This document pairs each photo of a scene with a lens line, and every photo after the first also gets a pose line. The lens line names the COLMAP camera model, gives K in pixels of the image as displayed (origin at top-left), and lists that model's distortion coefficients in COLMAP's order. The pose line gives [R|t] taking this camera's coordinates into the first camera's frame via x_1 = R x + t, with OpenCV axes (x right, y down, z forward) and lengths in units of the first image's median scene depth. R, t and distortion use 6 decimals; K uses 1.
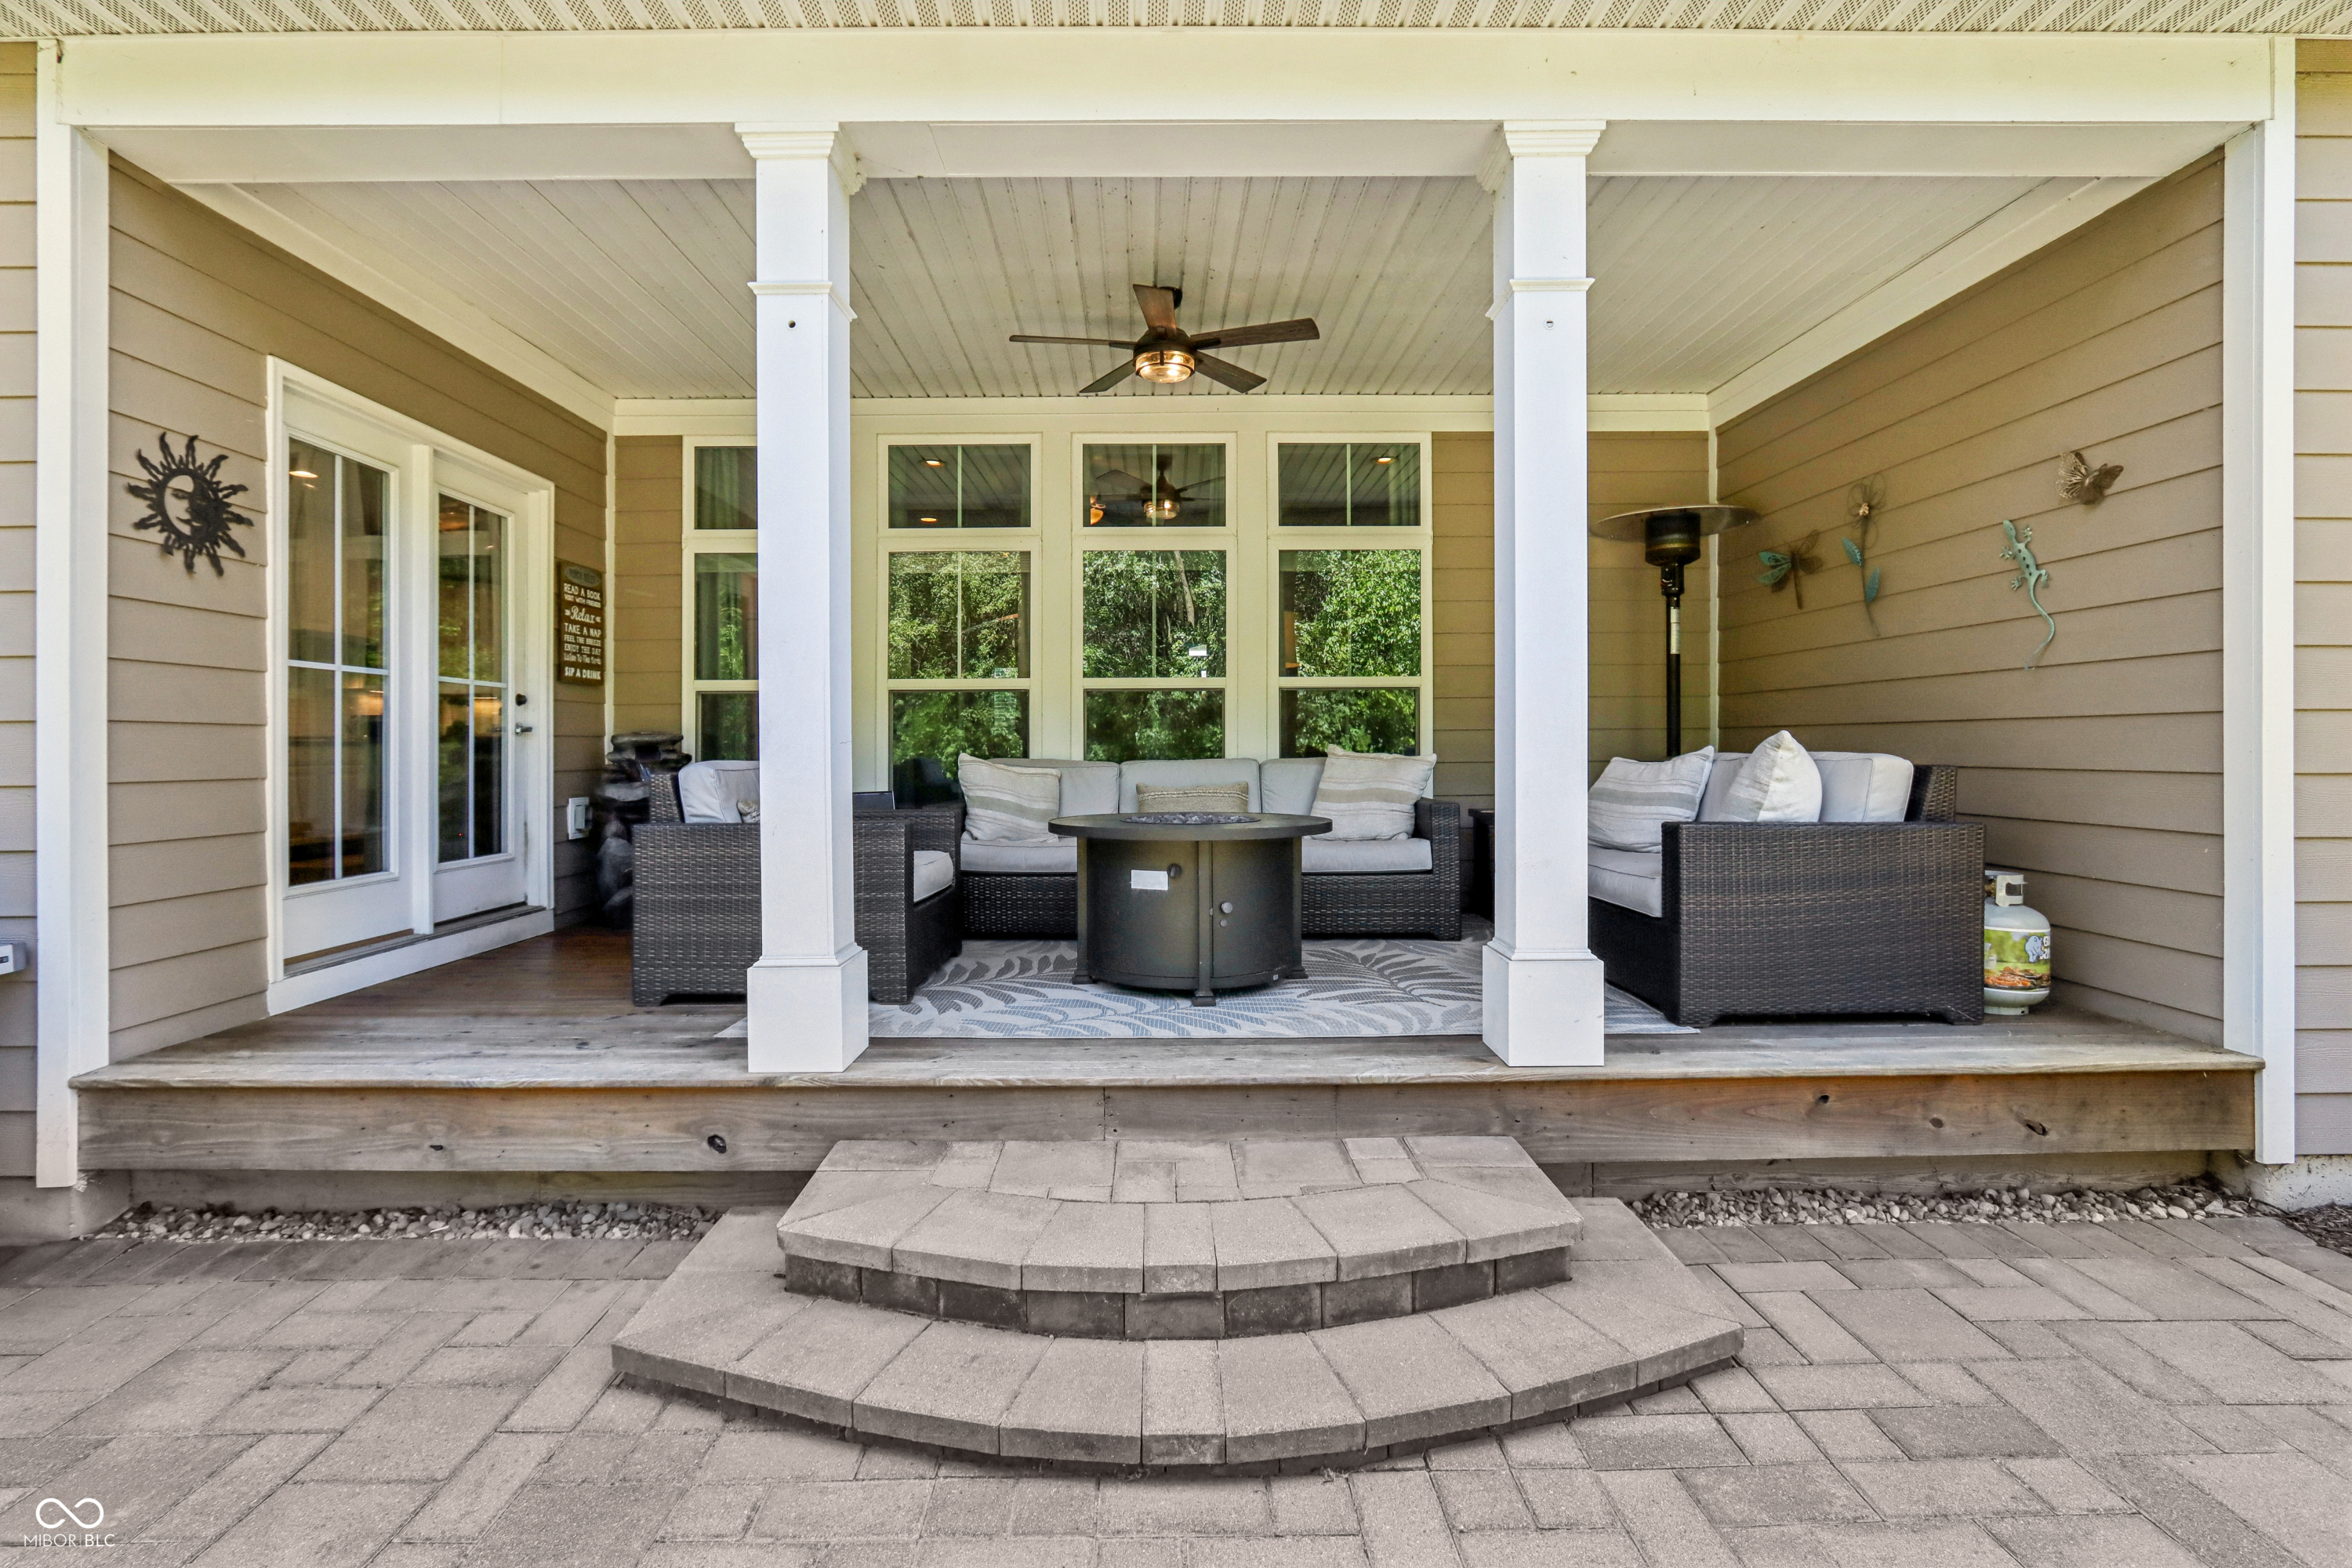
lens RADIAL K [[1102.5, 0, 1169.6], [0, 1102.5, 756.4], [0, 0, 1]] dist [-0.011721, 0.000448]
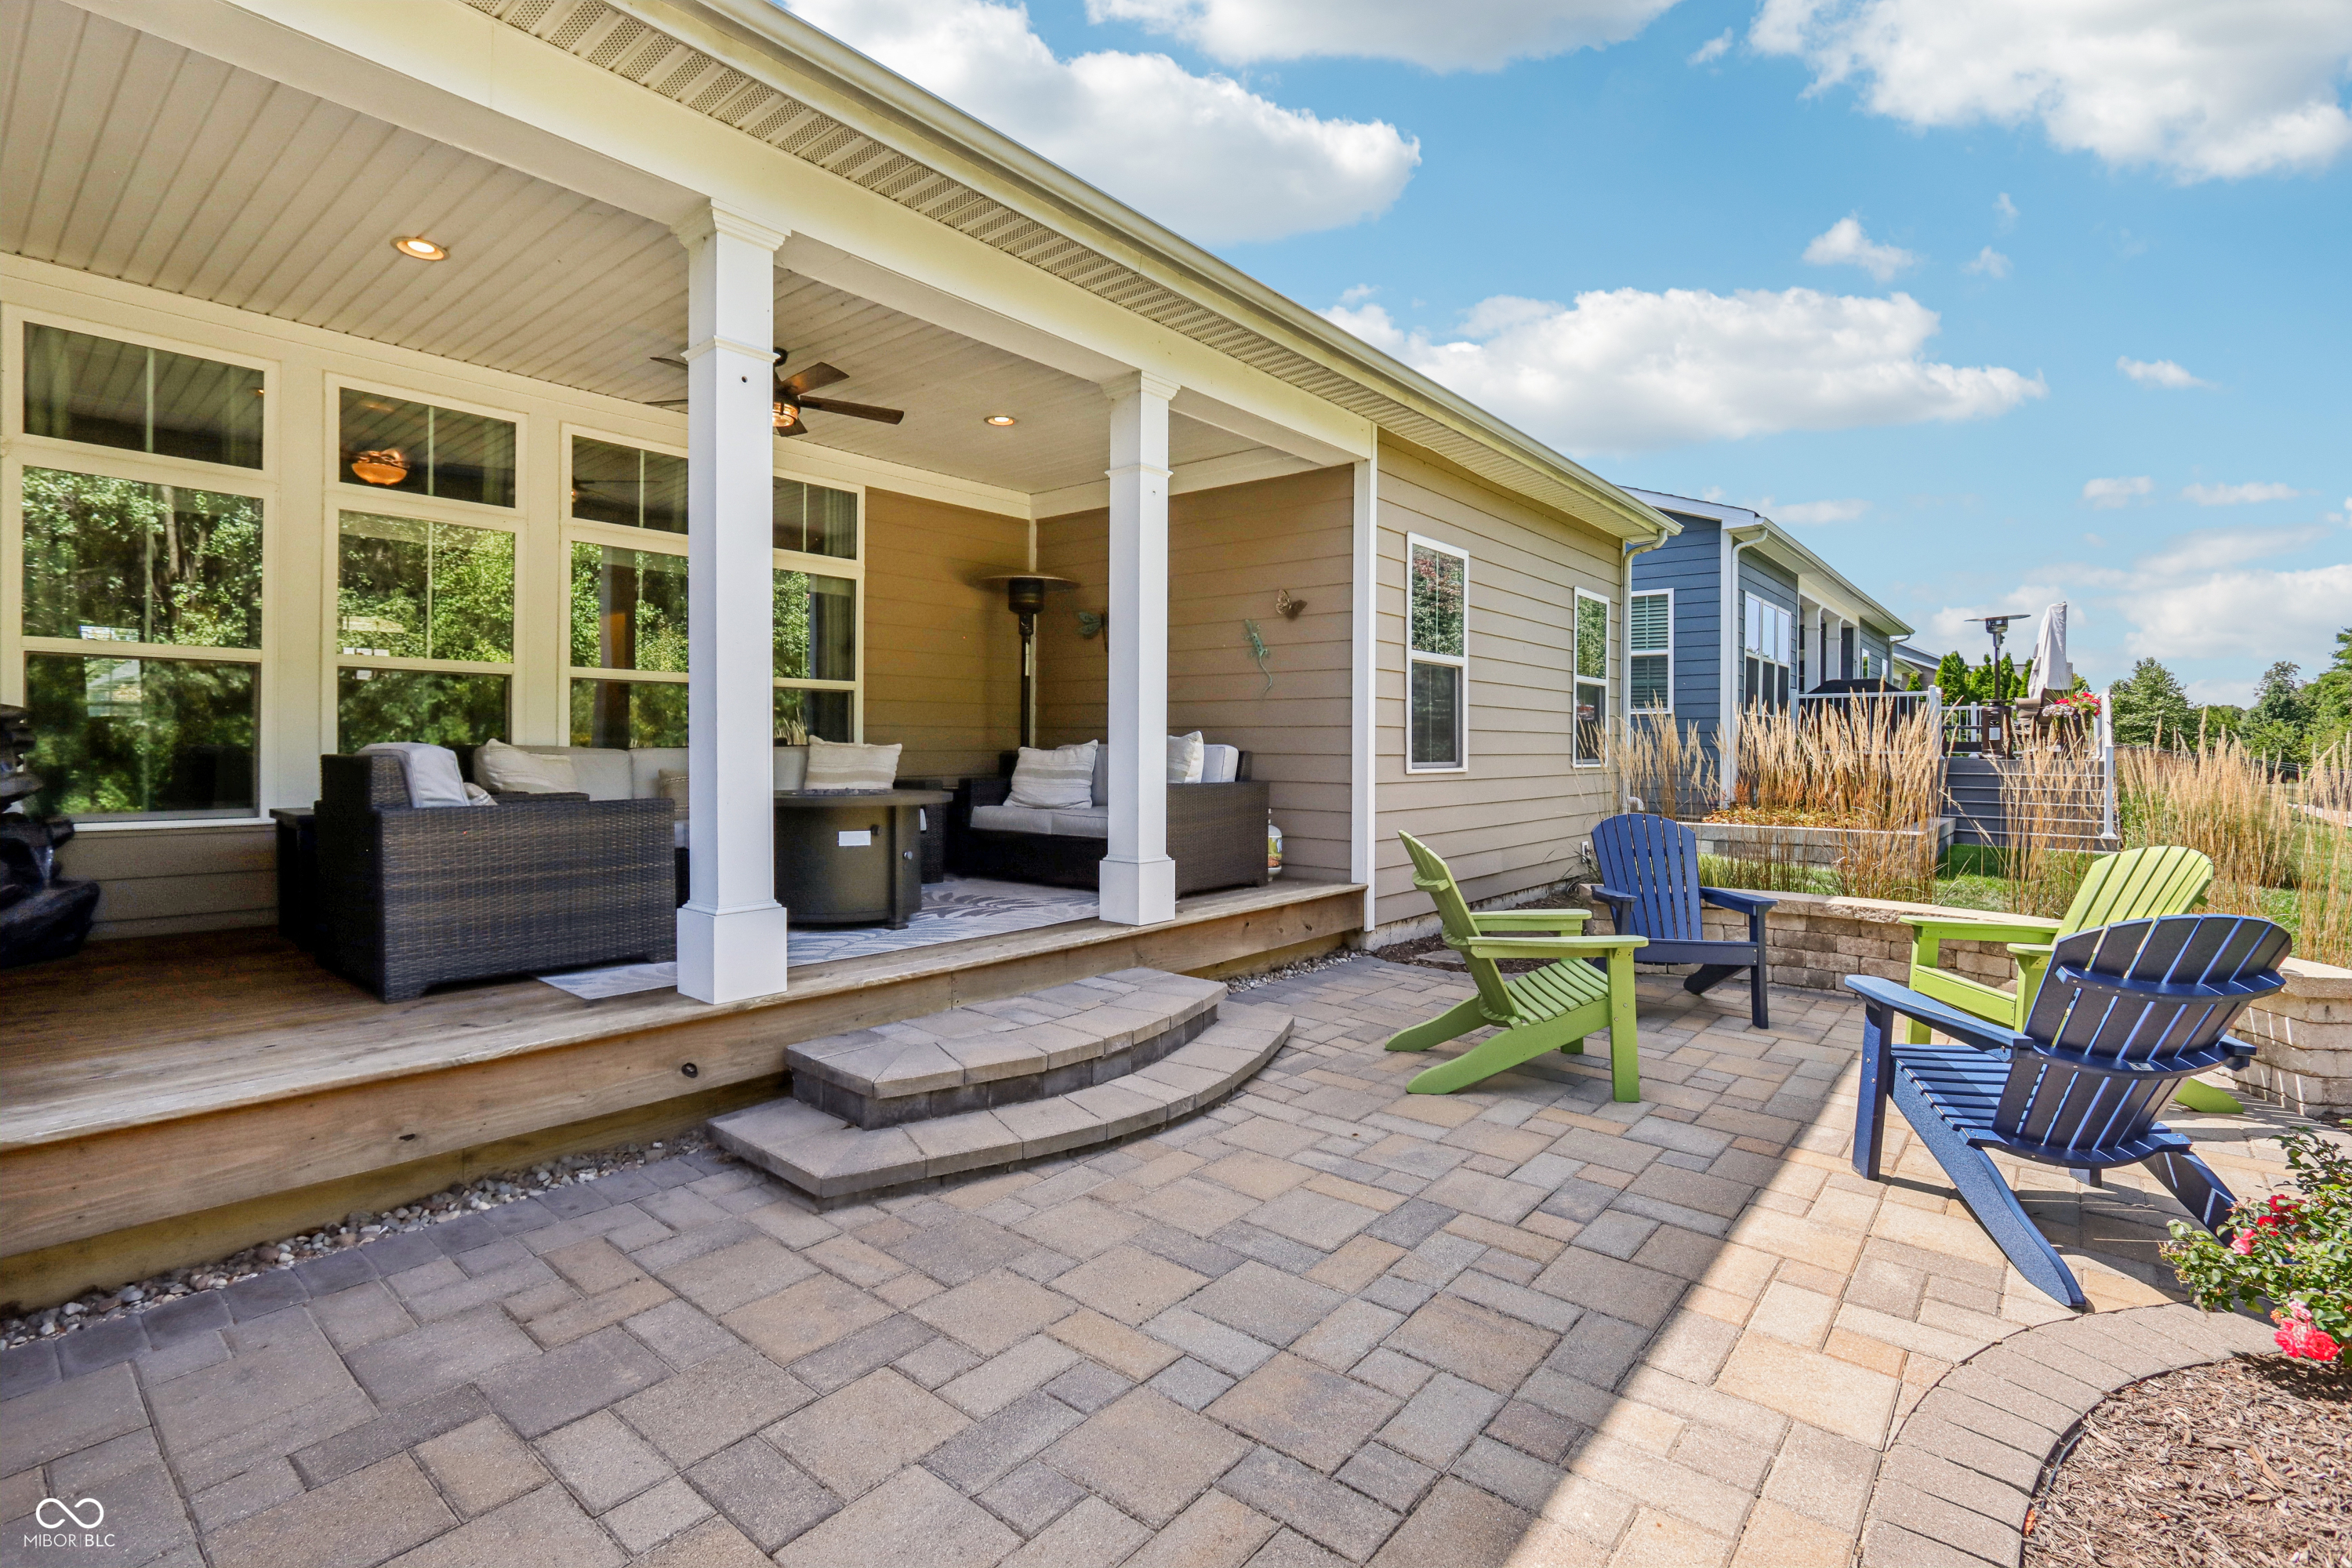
lens RADIAL K [[1118.3, 0, 1169.7], [0, 1118.3, 745.7], [0, 0, 1]] dist [-0.013564, -0.000227]
pose [[0.642460, 0.006611, 0.766291, -0.956905], [-0.000073, 0.999963, -0.008566, 0.018946], [-0.766319, 0.005447, 0.642437, -0.141583]]
